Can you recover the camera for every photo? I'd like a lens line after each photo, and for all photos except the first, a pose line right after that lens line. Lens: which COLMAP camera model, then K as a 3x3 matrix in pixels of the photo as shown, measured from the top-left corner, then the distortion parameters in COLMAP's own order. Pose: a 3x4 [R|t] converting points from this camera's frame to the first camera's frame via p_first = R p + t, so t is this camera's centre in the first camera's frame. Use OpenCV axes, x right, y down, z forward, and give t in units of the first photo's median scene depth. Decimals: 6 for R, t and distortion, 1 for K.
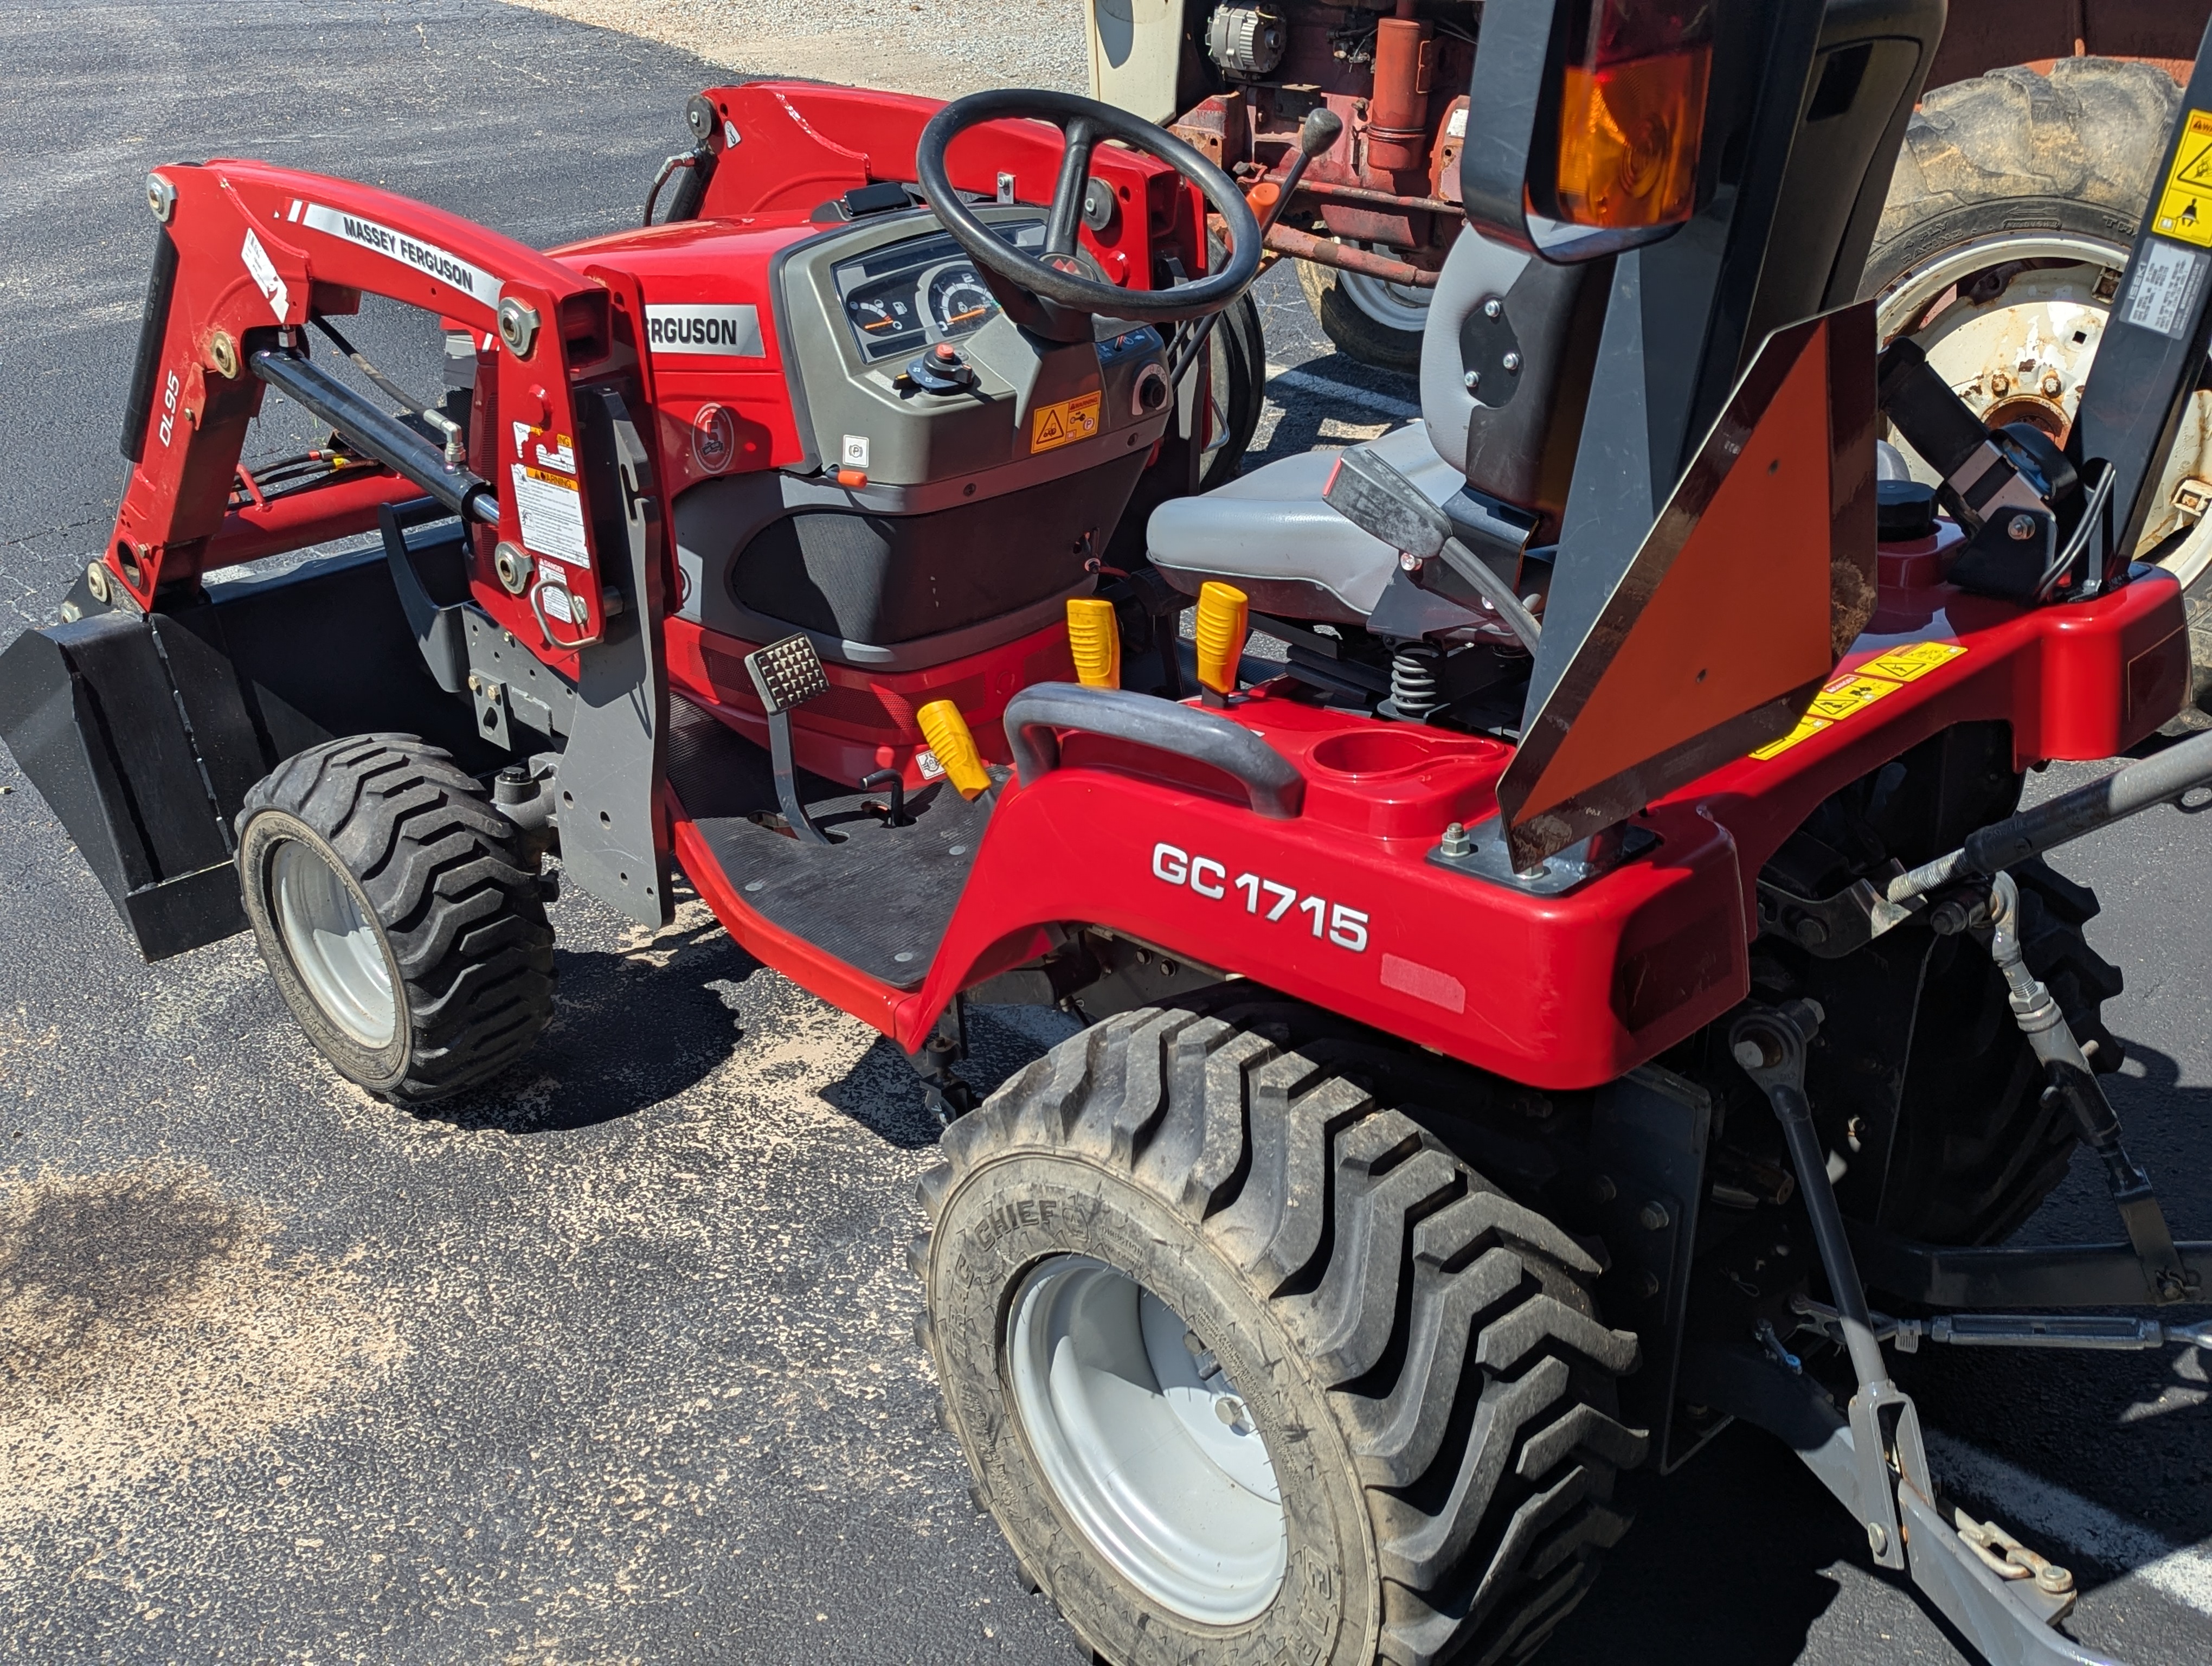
lens RADIAL K [[2347.4, 0, 1106.0], [0, 2347.4, 833.0], [0, 0, 1]] dist [0.070089, -0.019321]
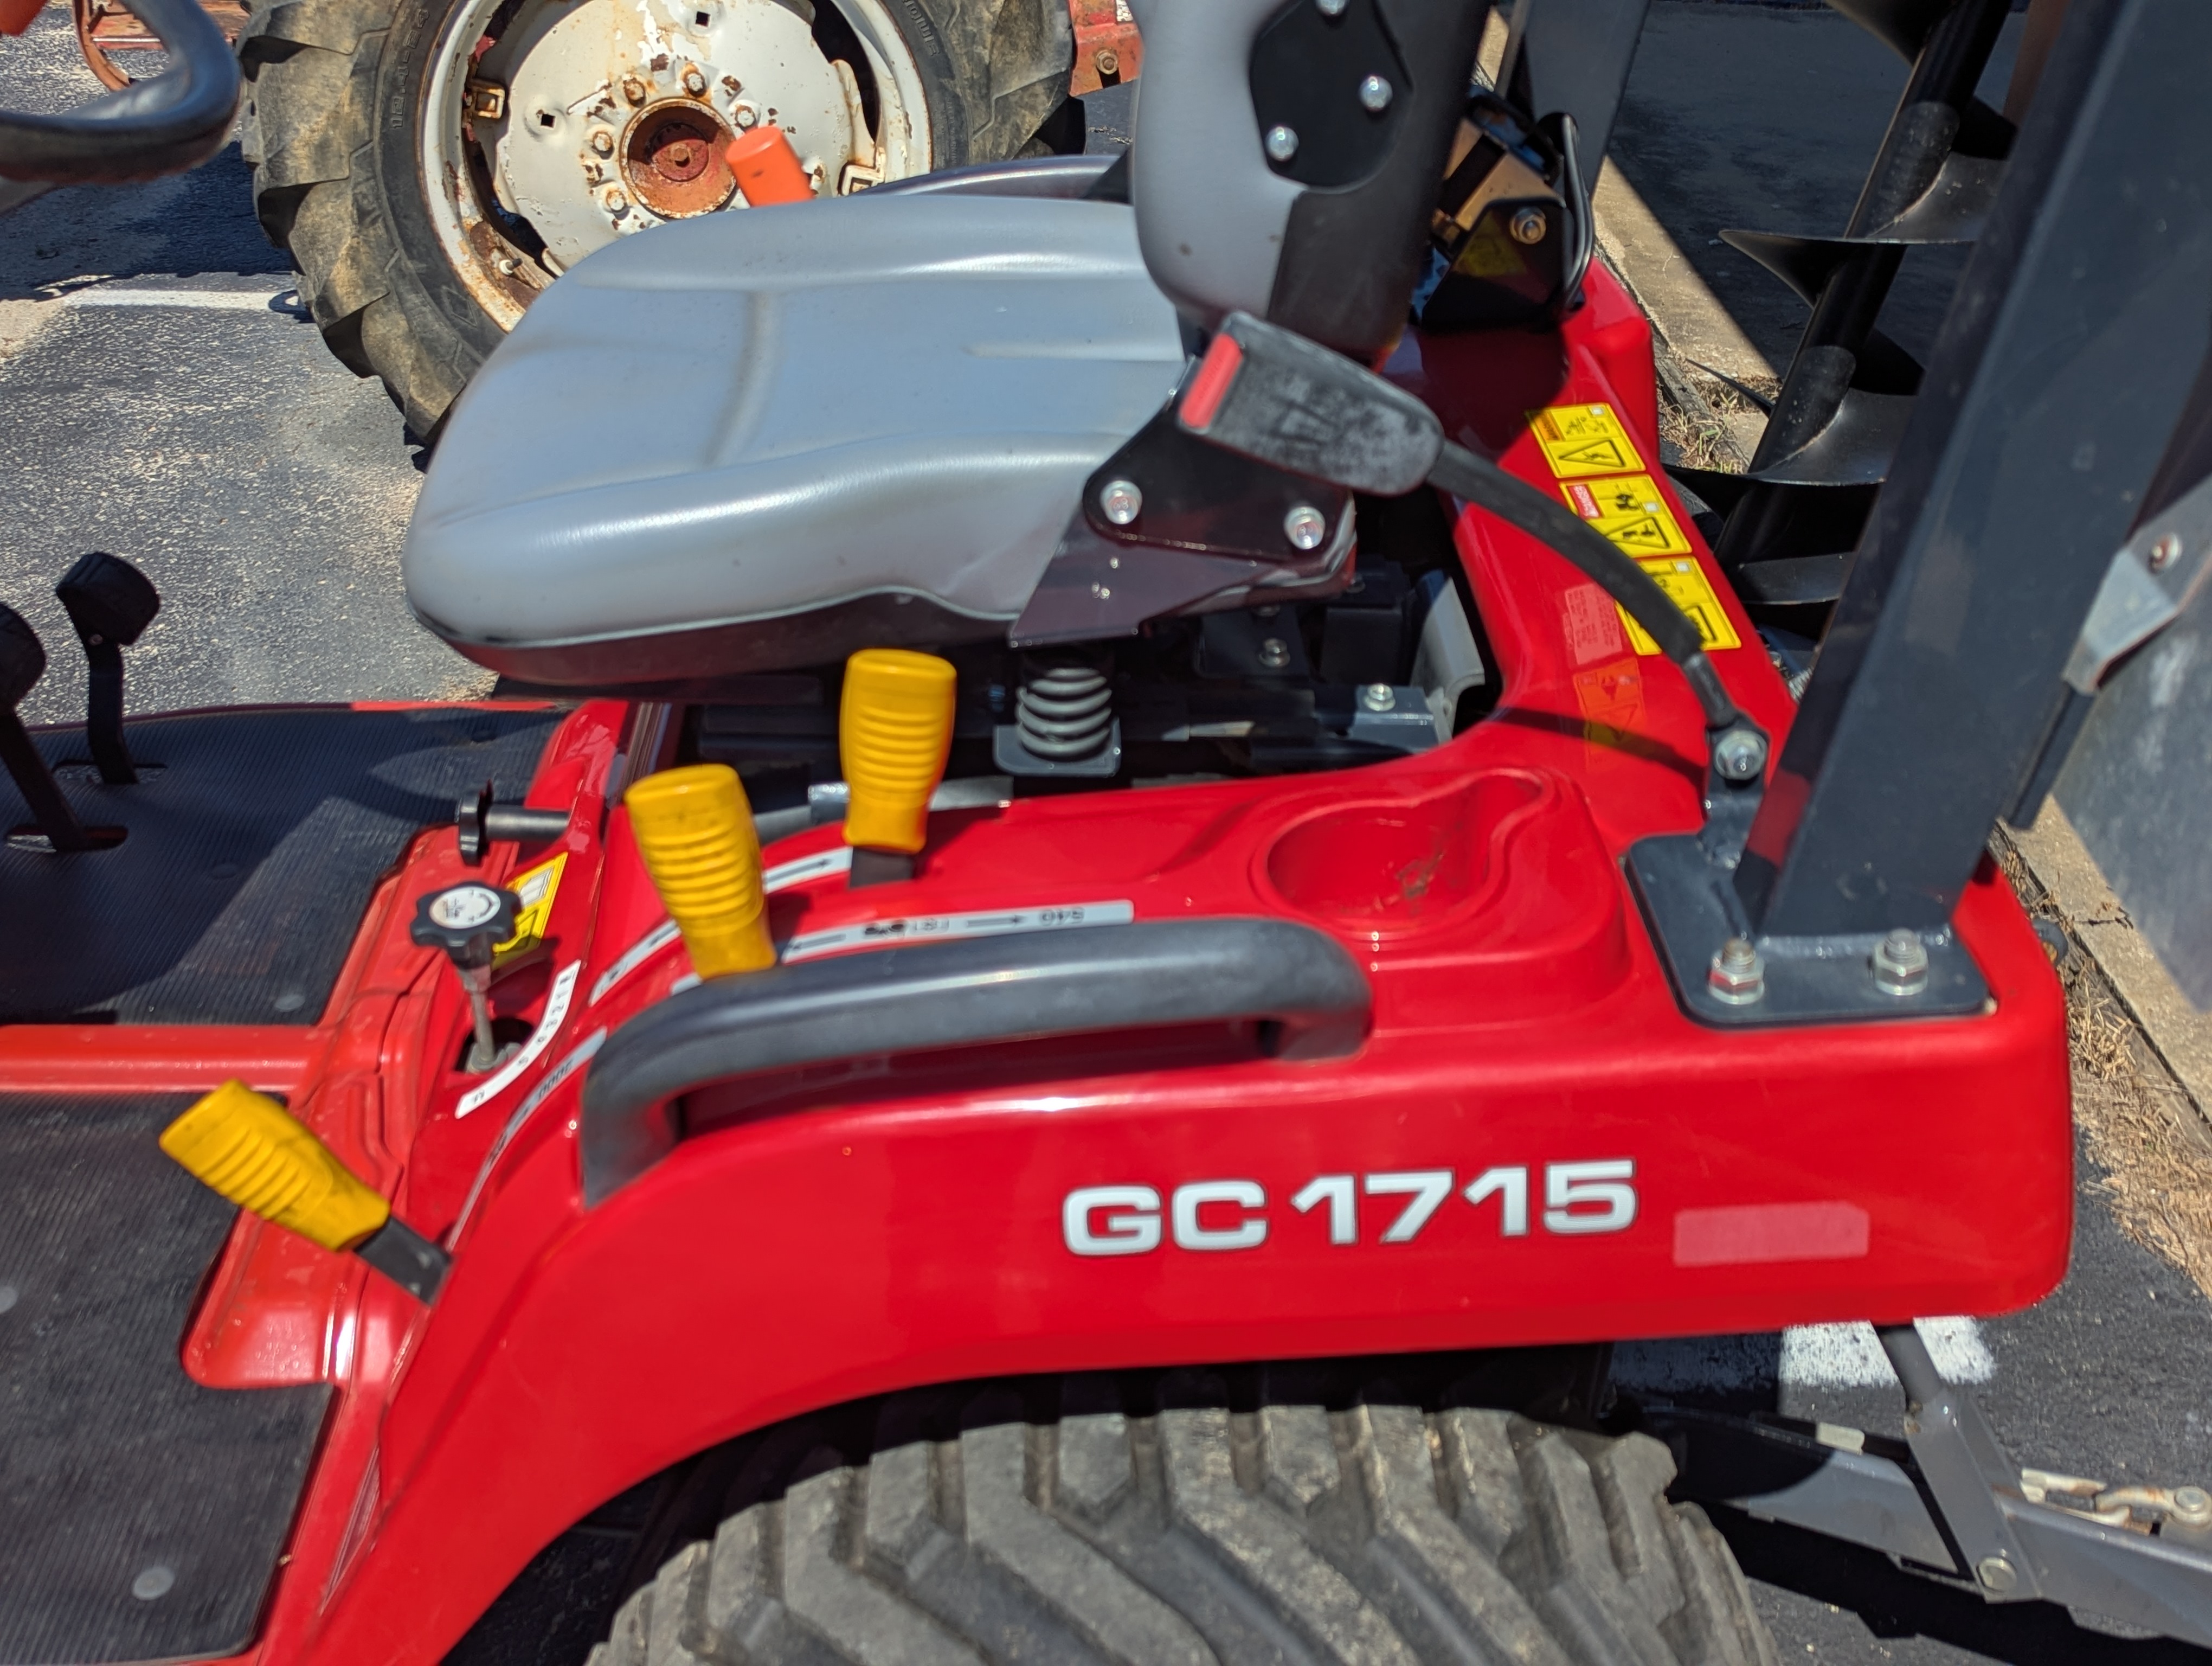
lens RADIAL K [[2347.4, 0, 1106.0], [0, 2347.4, 833.0], [0, 0, 1]] dist [0.070089, -0.019321]
pose [[0.679334, -0.369974, 0.633738, -0.260185], [0.300516, 0.928128, 0.219701, -0.173807], [-0.669474, 0.041198, 0.741692, 0.628569]]
